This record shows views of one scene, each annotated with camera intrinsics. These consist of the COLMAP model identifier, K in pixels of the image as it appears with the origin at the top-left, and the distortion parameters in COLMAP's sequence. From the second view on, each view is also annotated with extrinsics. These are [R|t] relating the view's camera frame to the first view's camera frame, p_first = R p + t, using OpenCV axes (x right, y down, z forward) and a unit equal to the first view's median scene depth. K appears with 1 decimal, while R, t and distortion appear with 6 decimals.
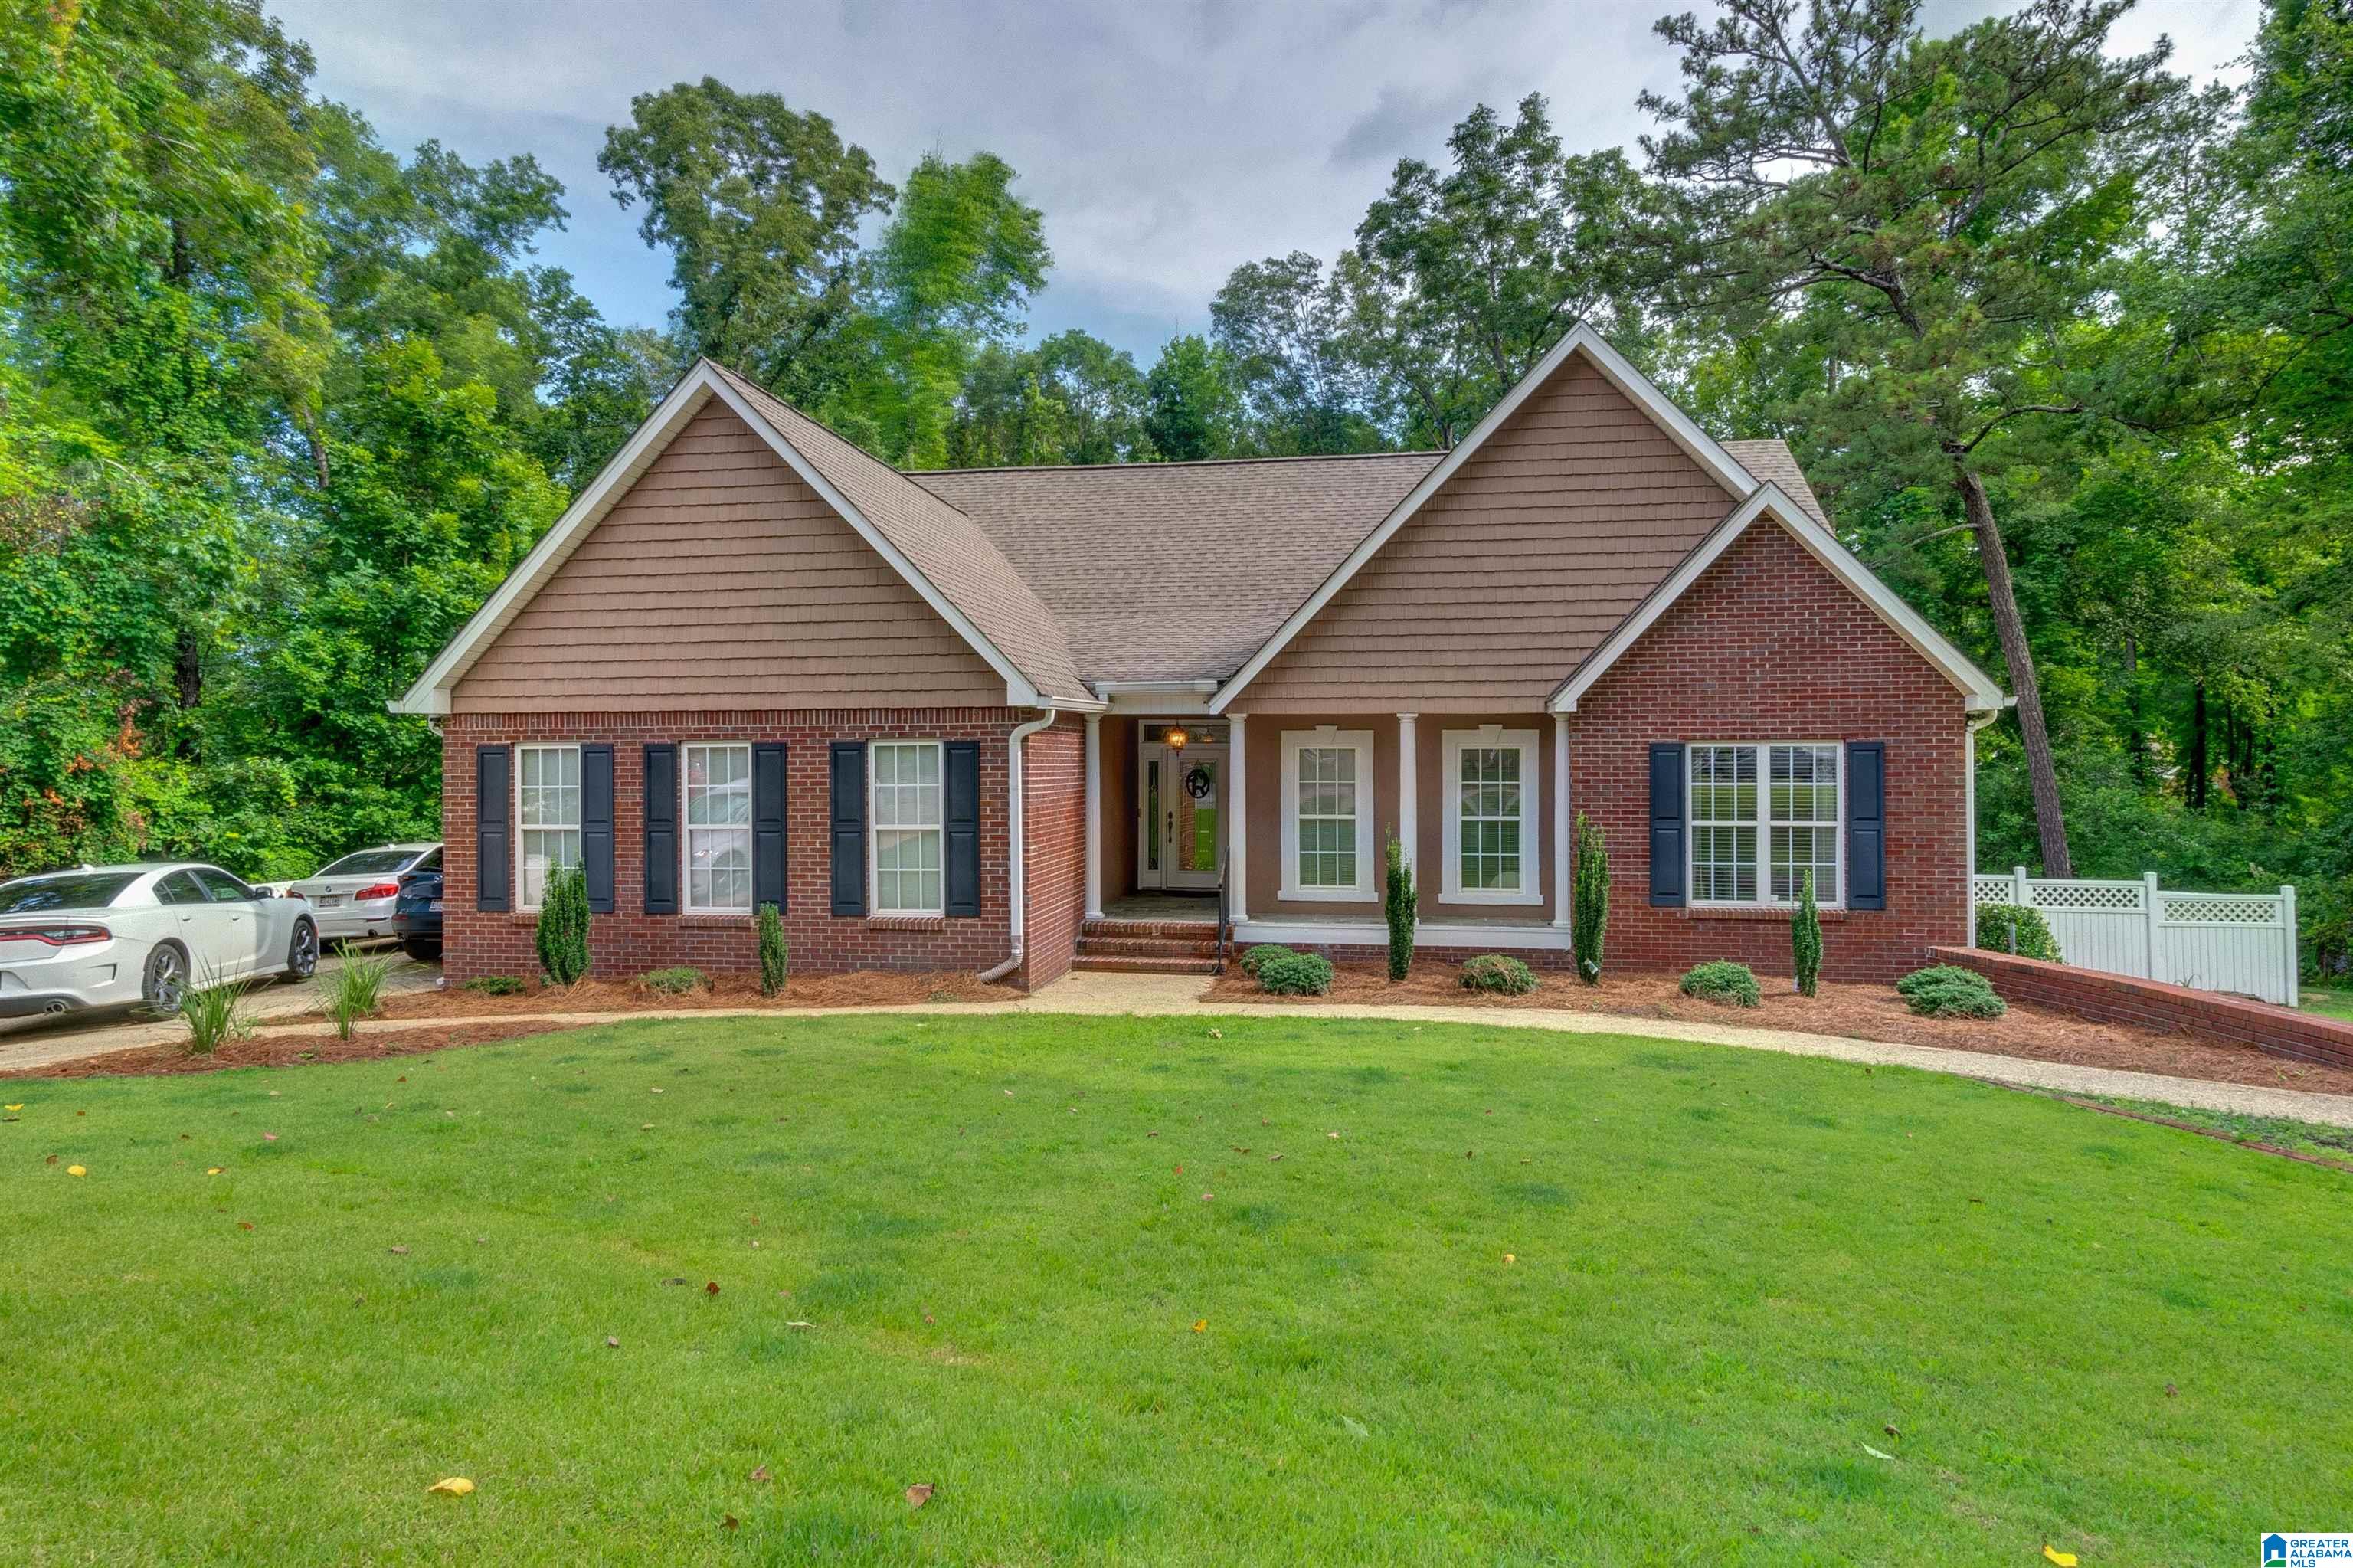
lens RADIAL K [[1235.3, 0, 1176.5], [0, 1235.3, 784.0], [0, 0, 1]] dist [0.020158, -0.001197]
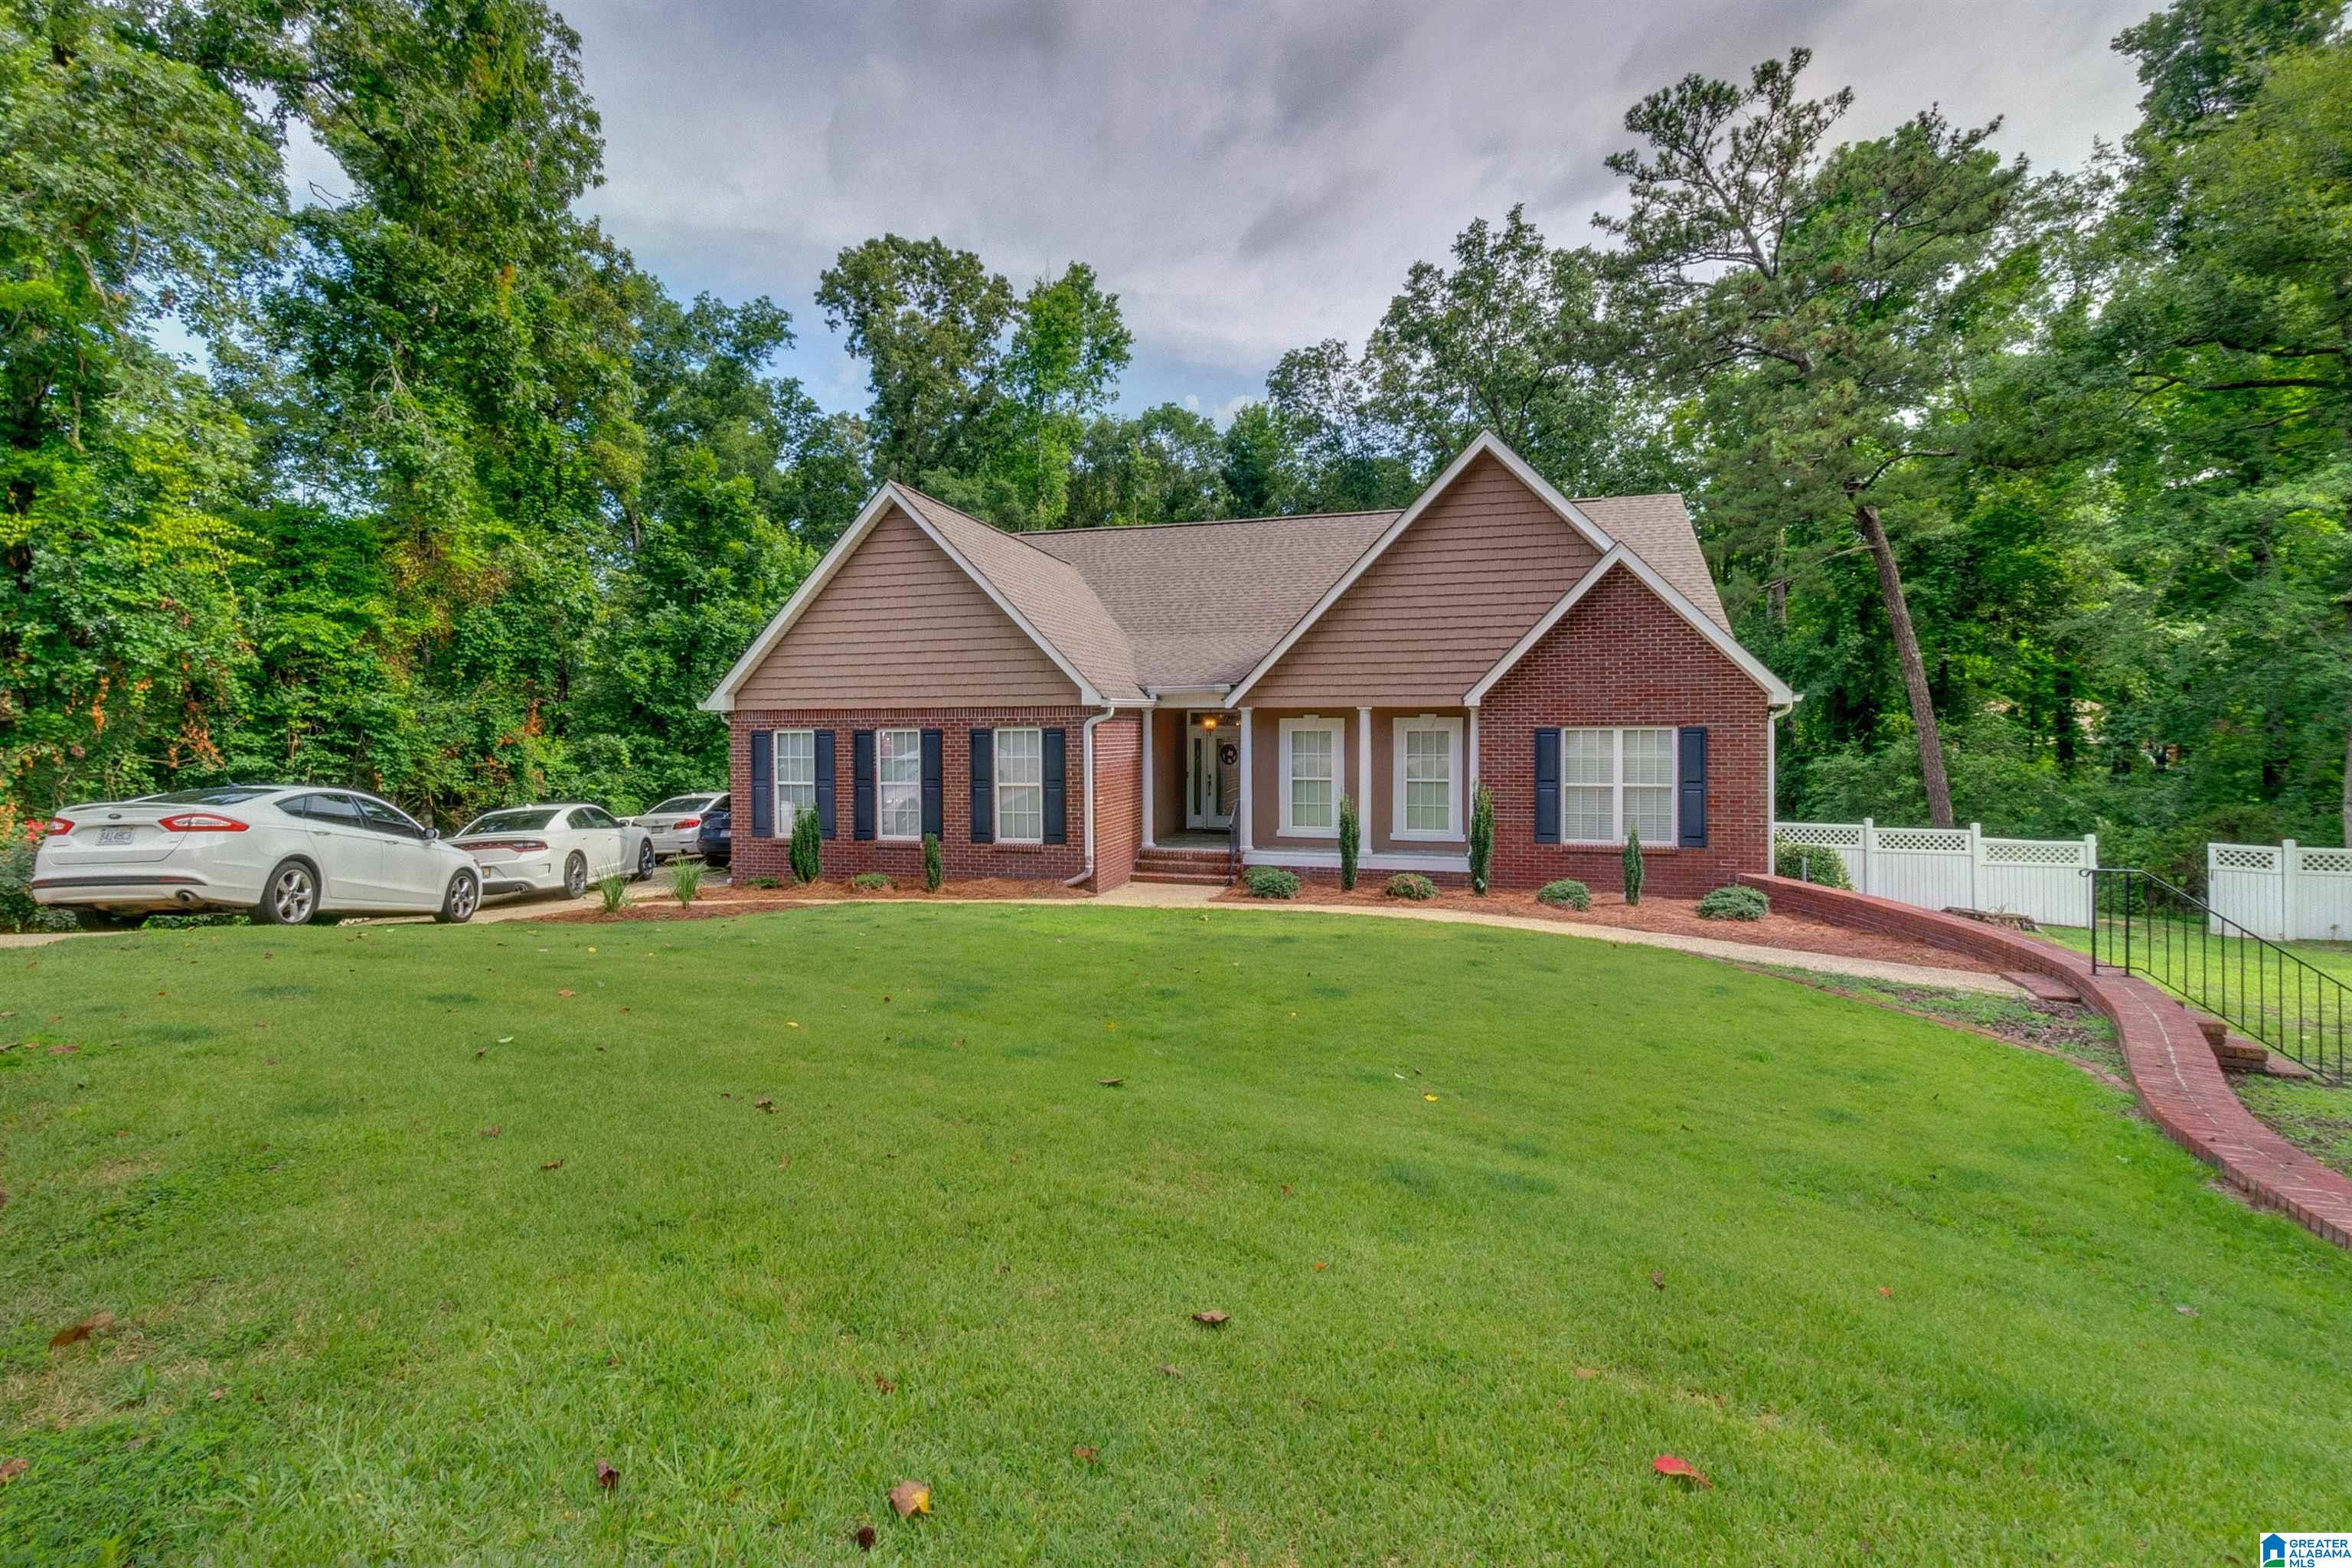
lens RADIAL K [[1058.8, 0, 1176.0], [0, 1058.8, 784.0], [0, 0, 1]] dist [0.031842, -0.000101]
pose [[0.993701, 0.005315, -0.111941, 0.103215], [-0.001264, 0.999343, 0.036225, -0.011415], [0.112060, -0.035855, 0.993054, -0.235611]]
